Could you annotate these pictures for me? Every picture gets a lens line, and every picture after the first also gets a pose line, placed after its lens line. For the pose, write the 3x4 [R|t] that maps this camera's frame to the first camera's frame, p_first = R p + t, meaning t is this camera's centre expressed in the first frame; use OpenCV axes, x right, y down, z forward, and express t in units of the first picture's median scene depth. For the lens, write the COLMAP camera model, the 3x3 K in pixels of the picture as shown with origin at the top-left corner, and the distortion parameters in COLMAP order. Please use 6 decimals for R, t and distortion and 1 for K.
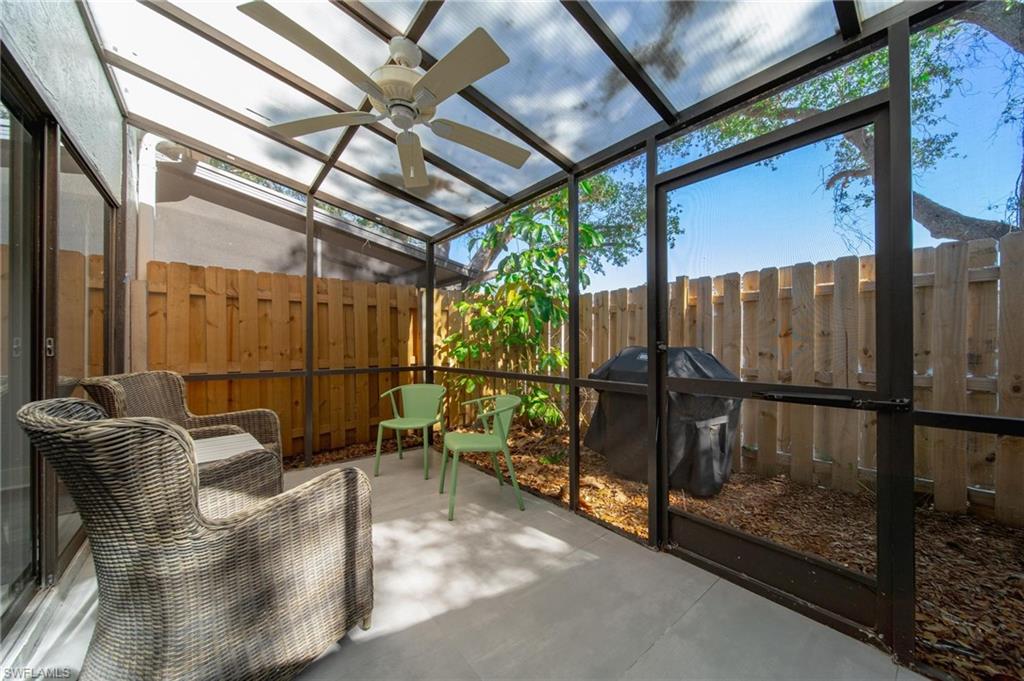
lens RADIAL K [[356.5, 0, 509.4], [0, 356.5, 345.5], [0, 0, 1]] dist [0.001976, -0.000531]
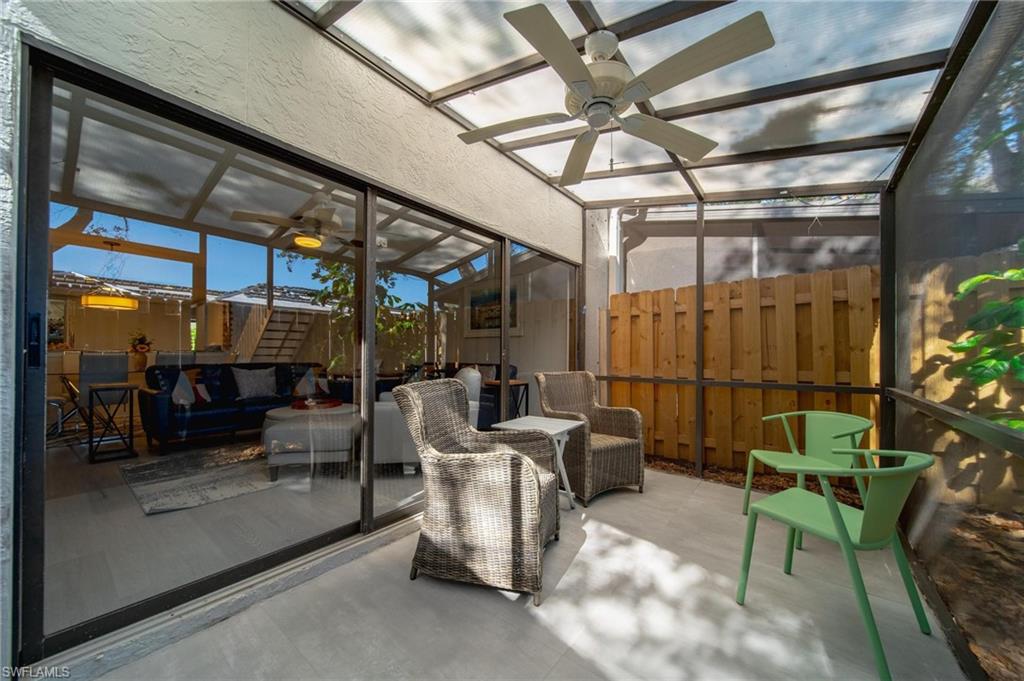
lens RADIAL K [[356.5, 0, 511.0], [0, 356.5, 347.4], [0, 0, 1]] dist [0.001976, -0.000531]
pose [[0.236346, -0.017133, -0.971518, 0.249392], [-0.005425, 0.999806, -0.018952, 0.001900], [0.971654, 0.009749, 0.236208, 0.241531]]
